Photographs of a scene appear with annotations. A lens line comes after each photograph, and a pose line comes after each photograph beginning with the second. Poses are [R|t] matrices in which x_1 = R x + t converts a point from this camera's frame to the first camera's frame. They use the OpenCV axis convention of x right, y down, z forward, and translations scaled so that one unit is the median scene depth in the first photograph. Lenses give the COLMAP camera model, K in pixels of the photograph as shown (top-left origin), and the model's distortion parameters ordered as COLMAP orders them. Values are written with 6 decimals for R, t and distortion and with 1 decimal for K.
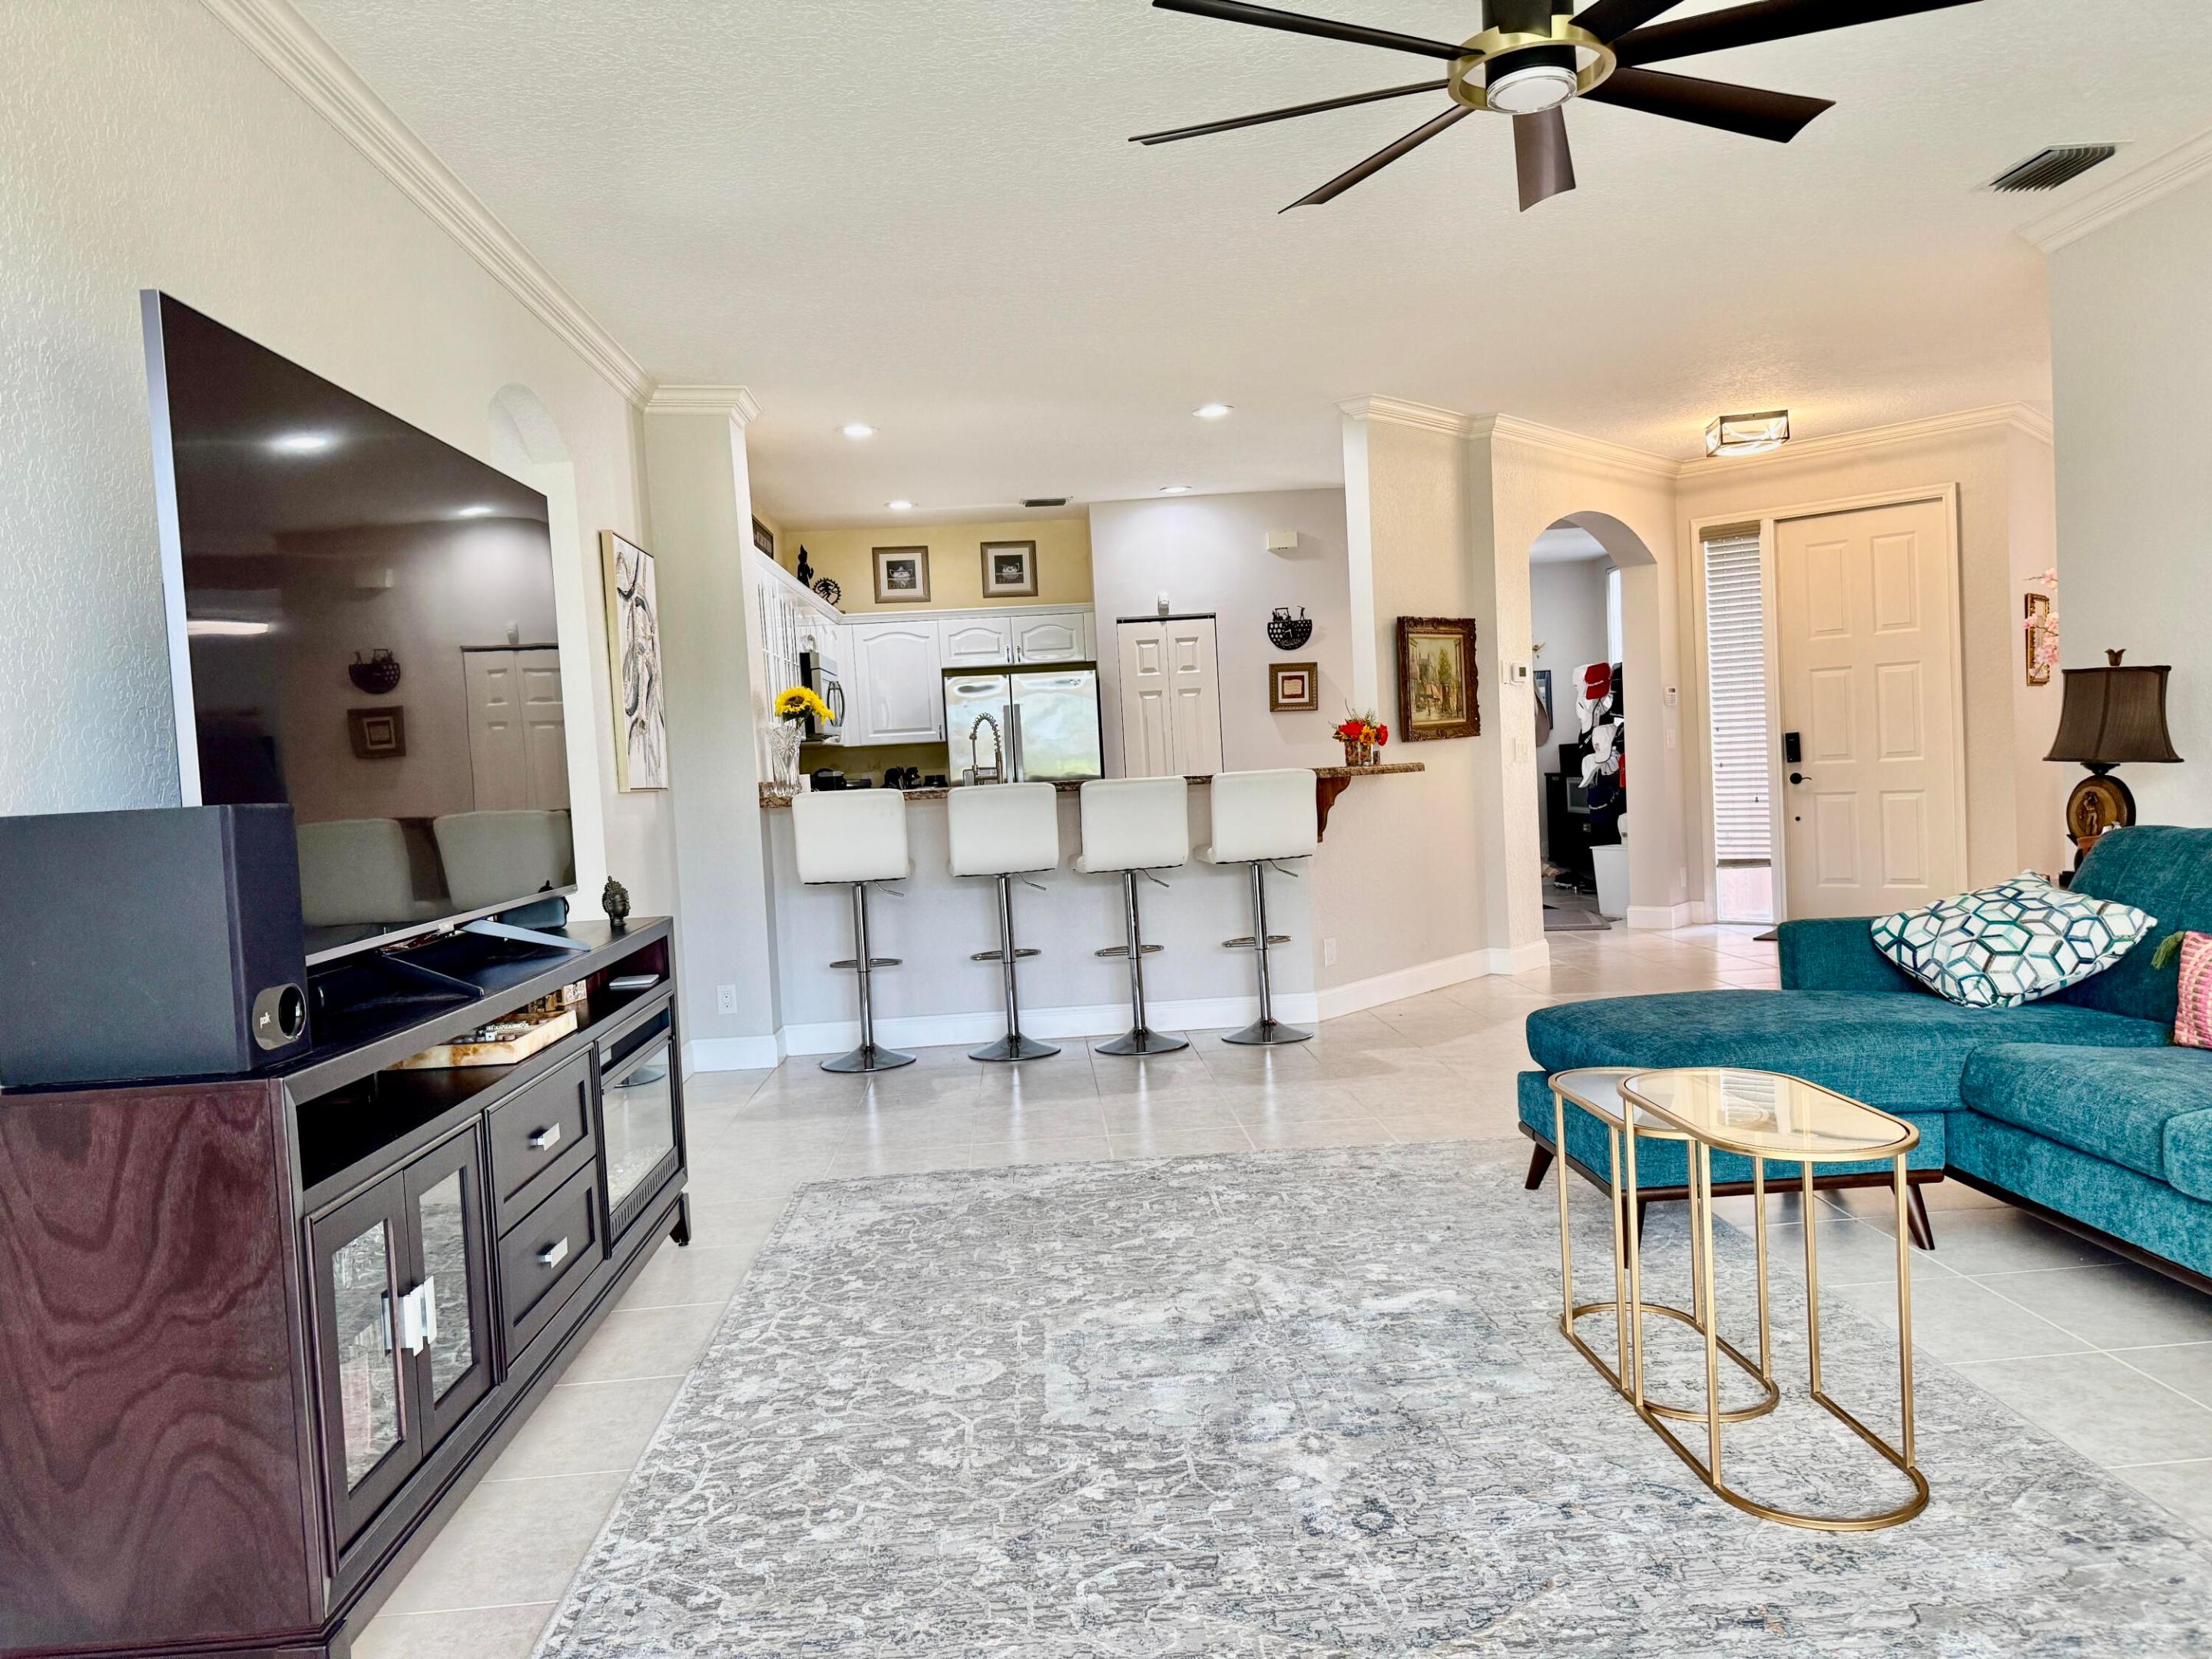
lens RADIAL K [[1542.5, 0, 1108.5], [0, 1542.5, 841.4], [0, 0, 1]] dist [0.051036, -0.119564]
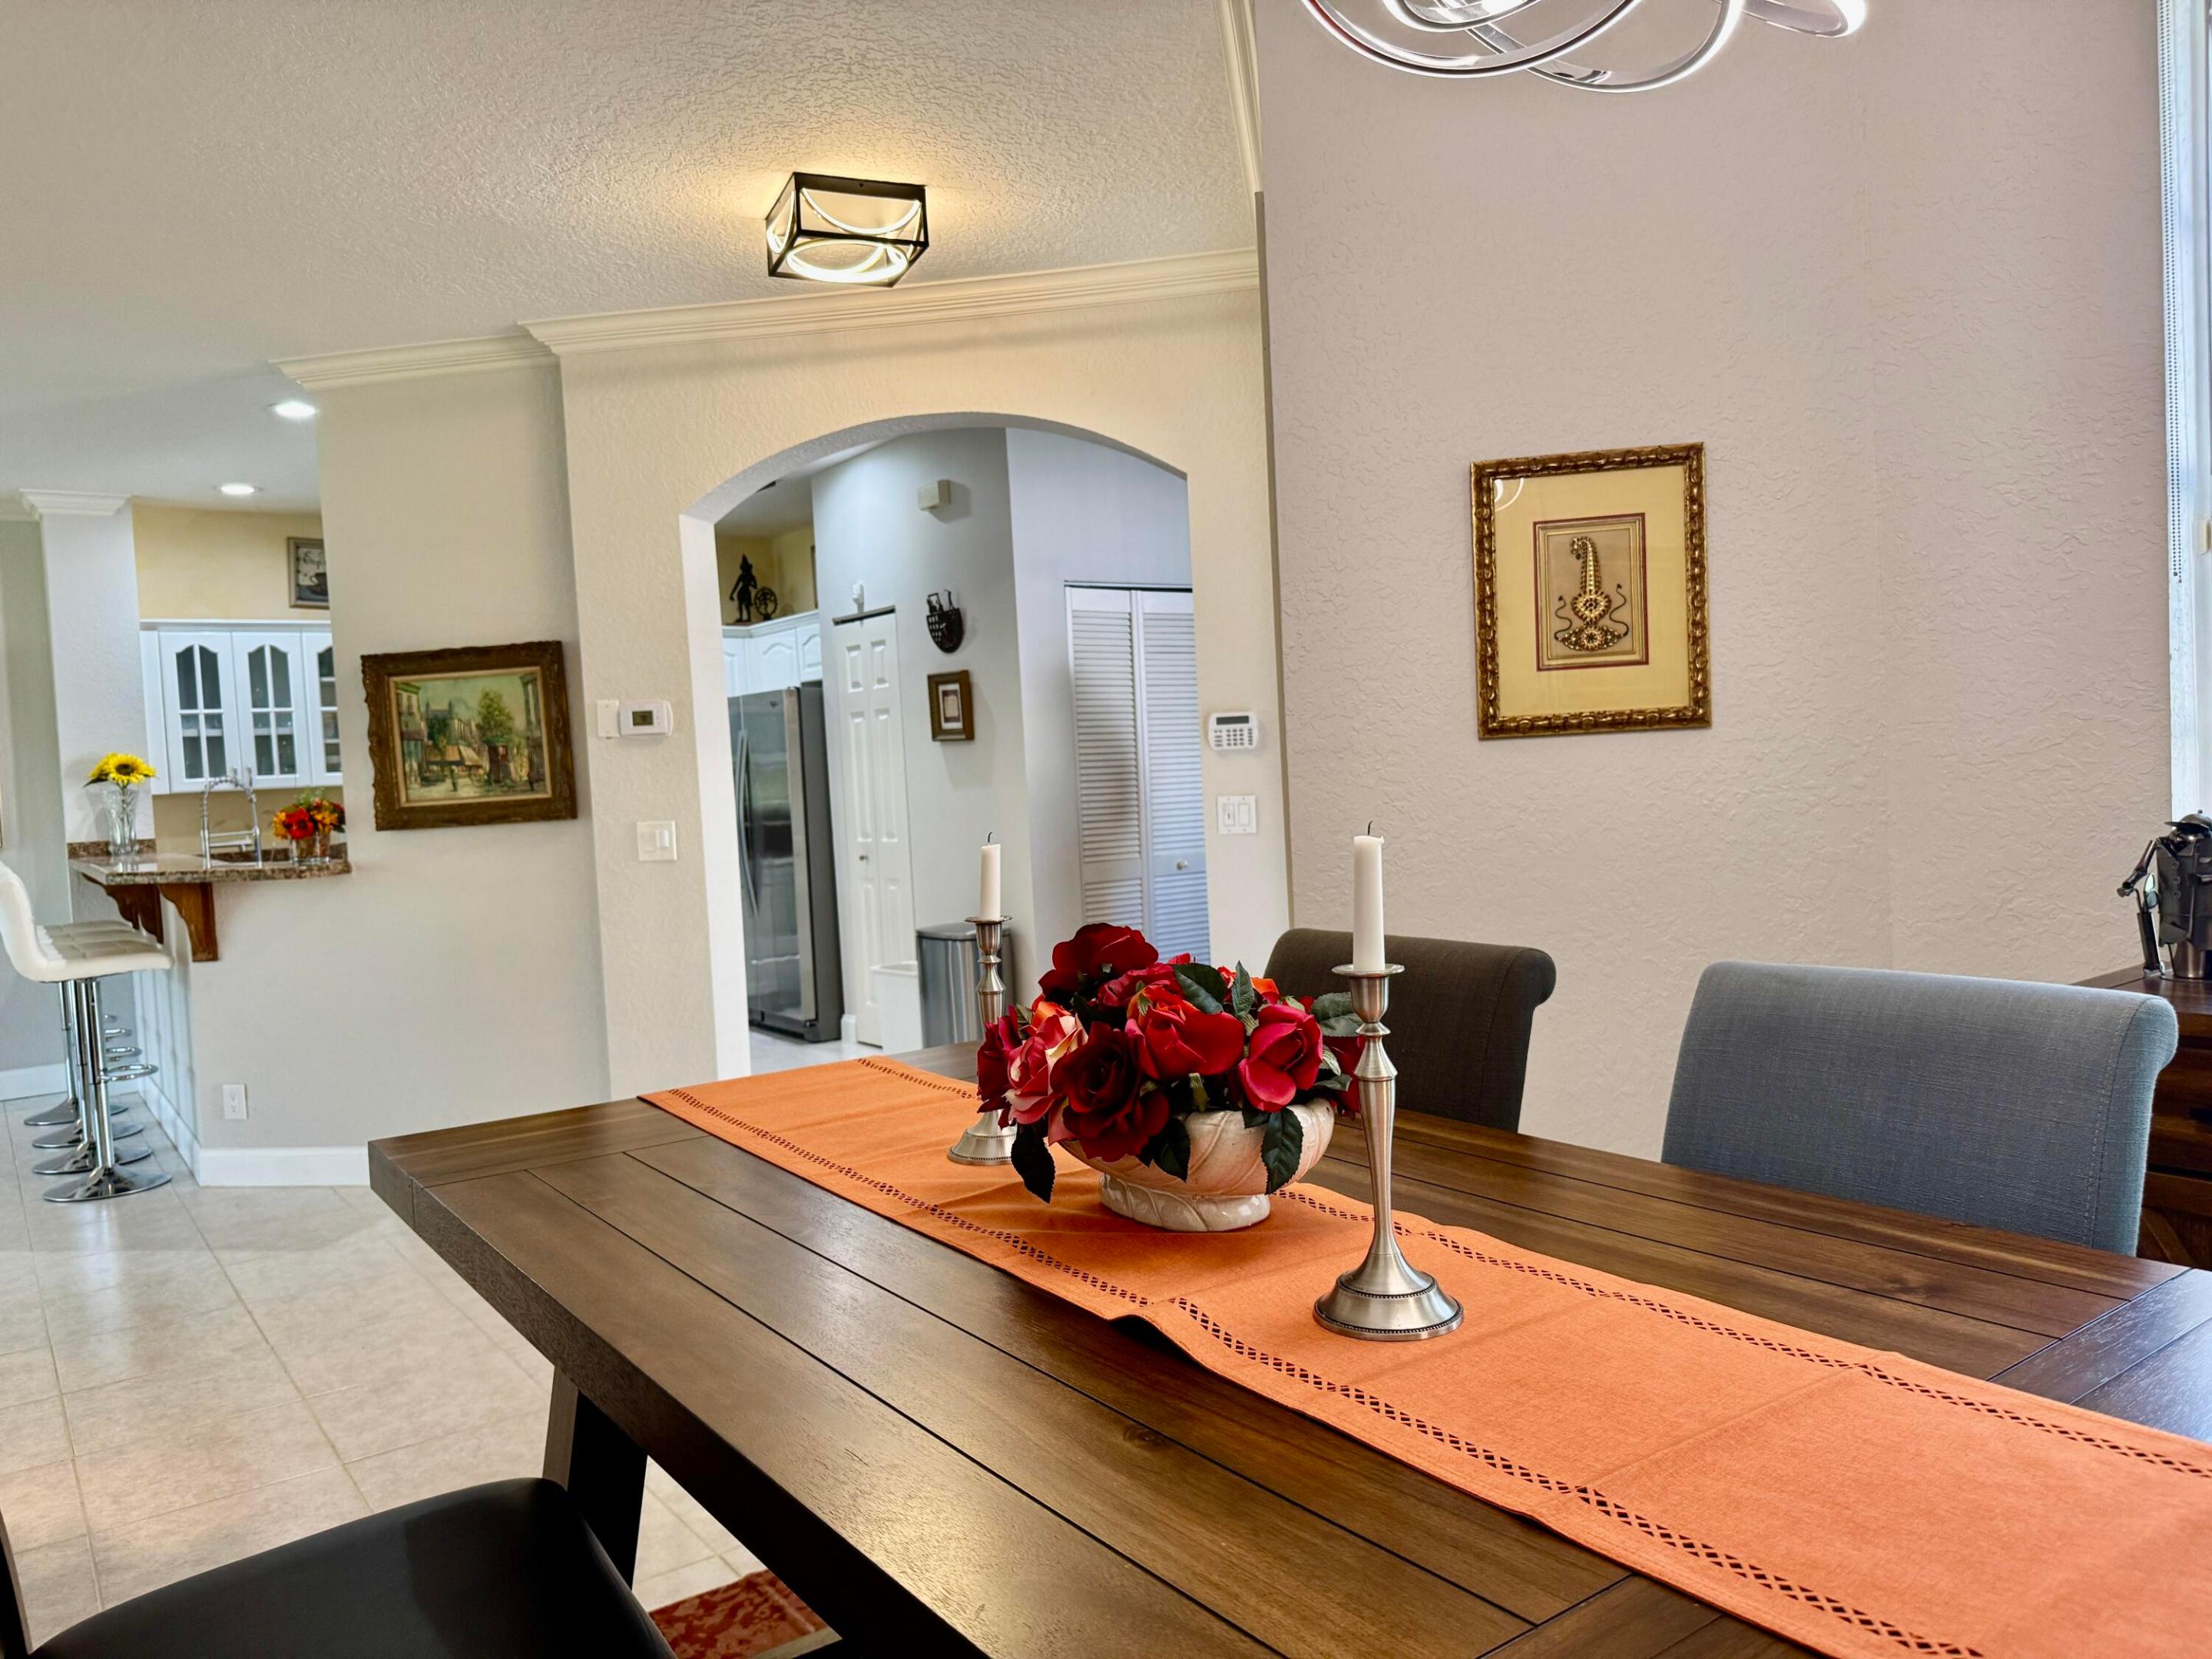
lens RADIAL K [[1557.9, 0, 1106.0], [0, 1557.9, 829.5], [0, 0, 1]] dist [0.085144, -0.136653]
pose [[0.537999, 0.066406, -0.840326, 0.830858], [-0.023682, 0.997689, 0.063679, -0.100799], [0.842613, -0.014358, 0.538329, 0.754281]]
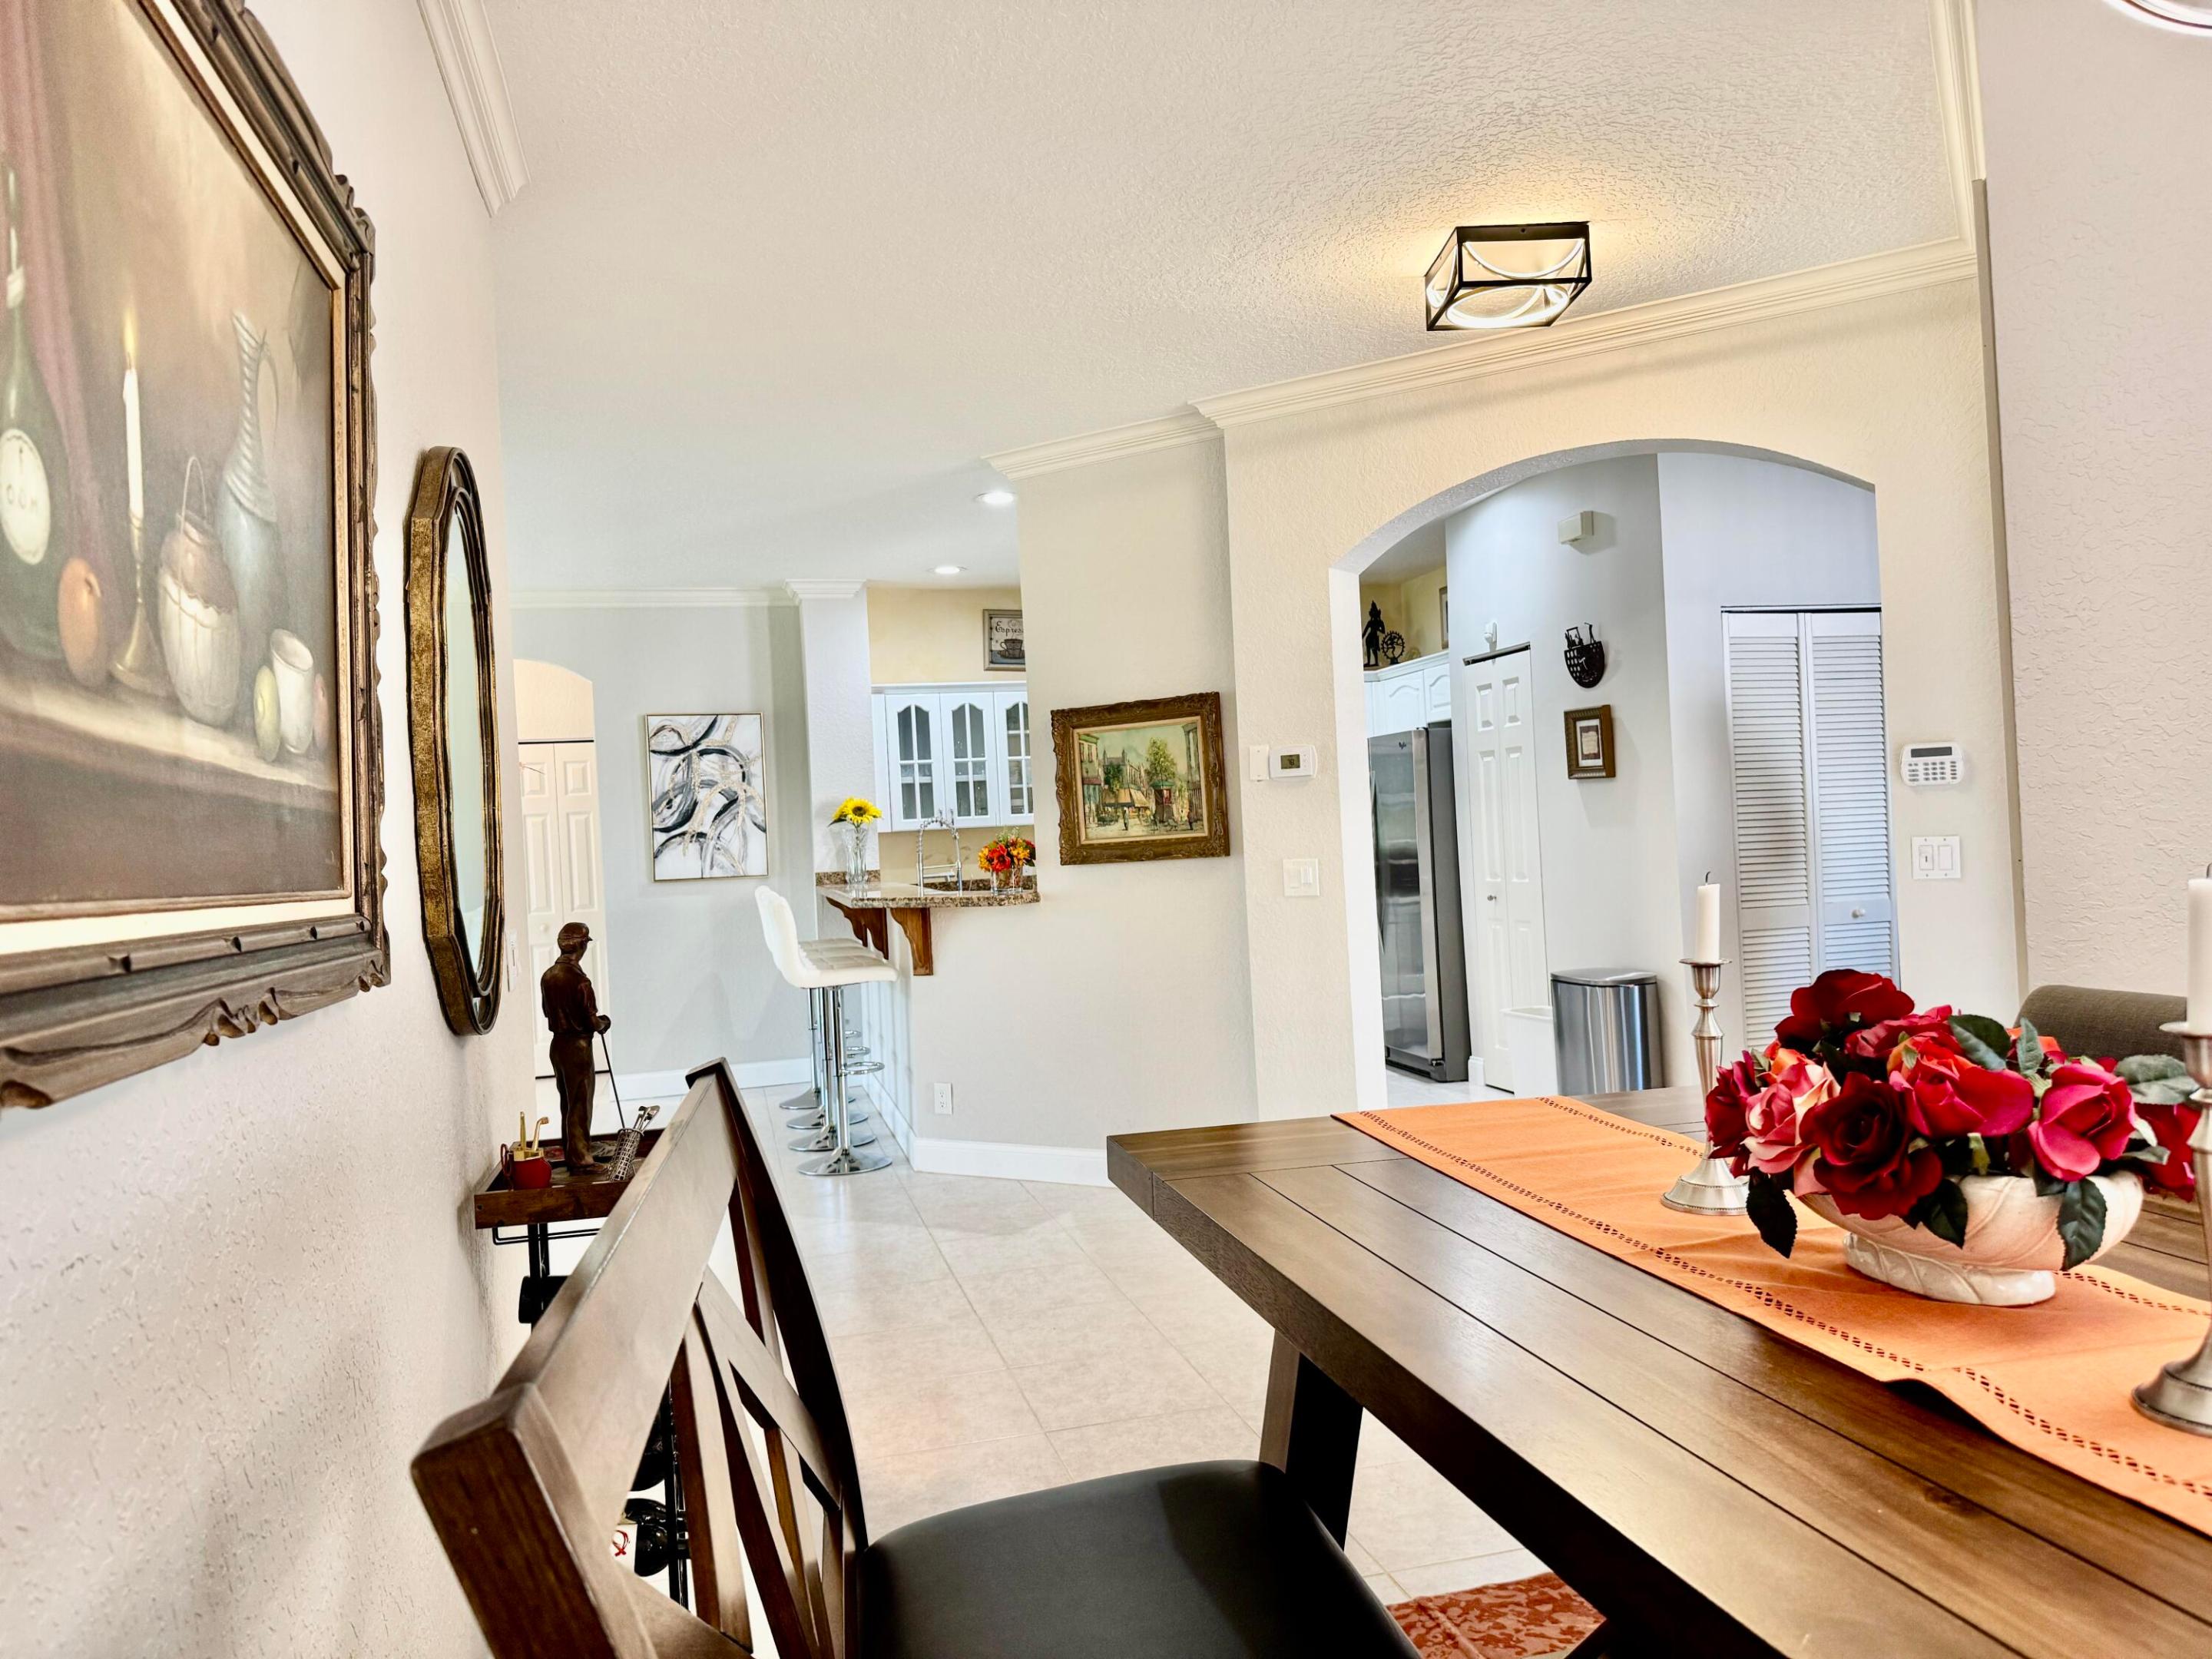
lens RADIAL K [[1550.8, 0, 1102.3], [0, 1550.8, 830.3], [0, 0, 1]] dist [0.138515, -0.269594]
pose [[0.183754, 0.046443, -0.981875, 0.834504], [-0.009402, 0.998921, 0.045490, -0.100918], [0.982927, 0.000873, 0.183992, 0.737562]]
